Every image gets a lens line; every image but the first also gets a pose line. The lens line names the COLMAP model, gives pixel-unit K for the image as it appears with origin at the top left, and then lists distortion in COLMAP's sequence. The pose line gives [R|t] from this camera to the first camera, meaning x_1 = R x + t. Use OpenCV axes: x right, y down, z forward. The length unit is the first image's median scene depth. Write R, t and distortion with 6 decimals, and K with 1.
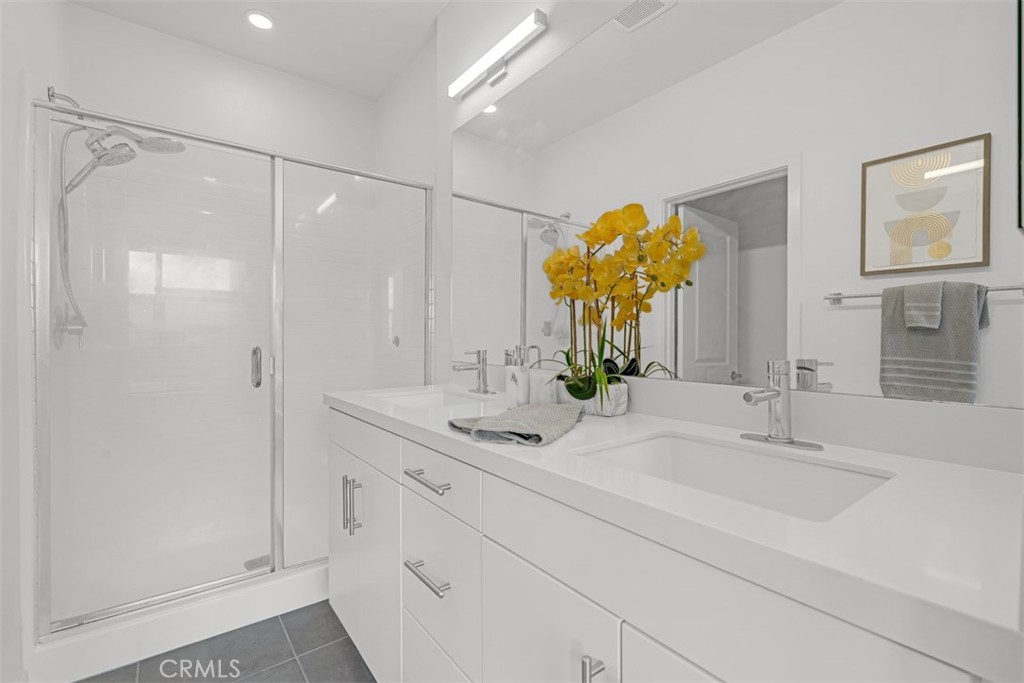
lens RADIAL K [[449.6, 0, 512.0], [0, 449.6, 341.5], [0, 0, 1]] dist [-0.000271, 0.000251]
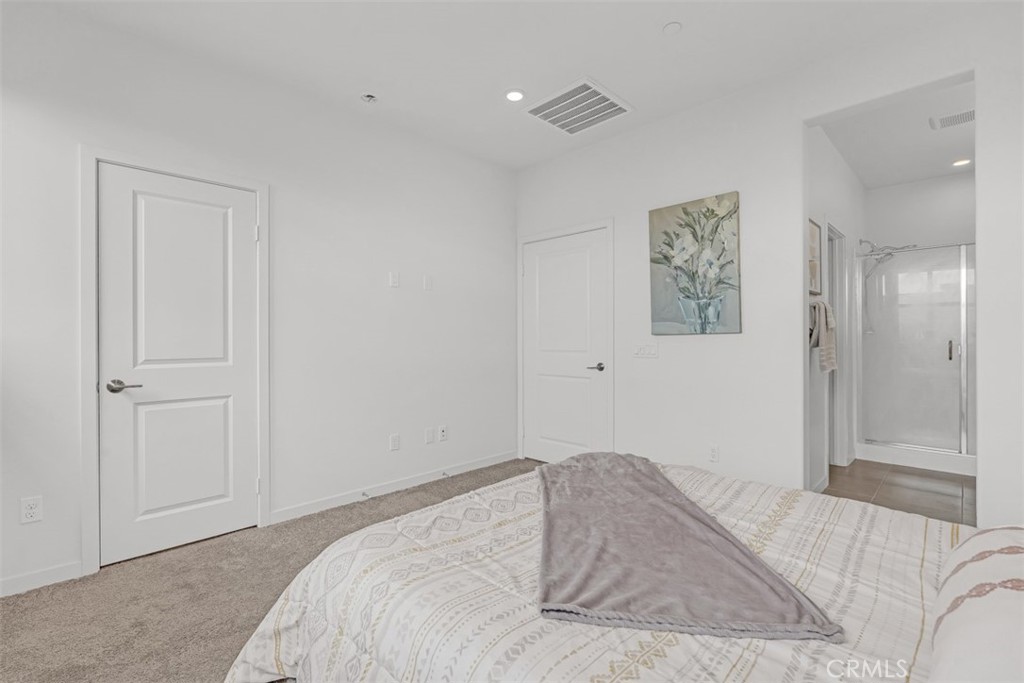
lens RADIAL K [[449.6, 0, 512.0], [0, 449.6, 341.5], [0, 0, 1]] dist [-0.000271, 0.000251]
pose [[0.122468, -0.001035, -0.992472, 1.201993], [0.008149, 0.999967, -0.000038, 0.000227], [0.992439, -0.008083, 0.122473, -1.215863]]
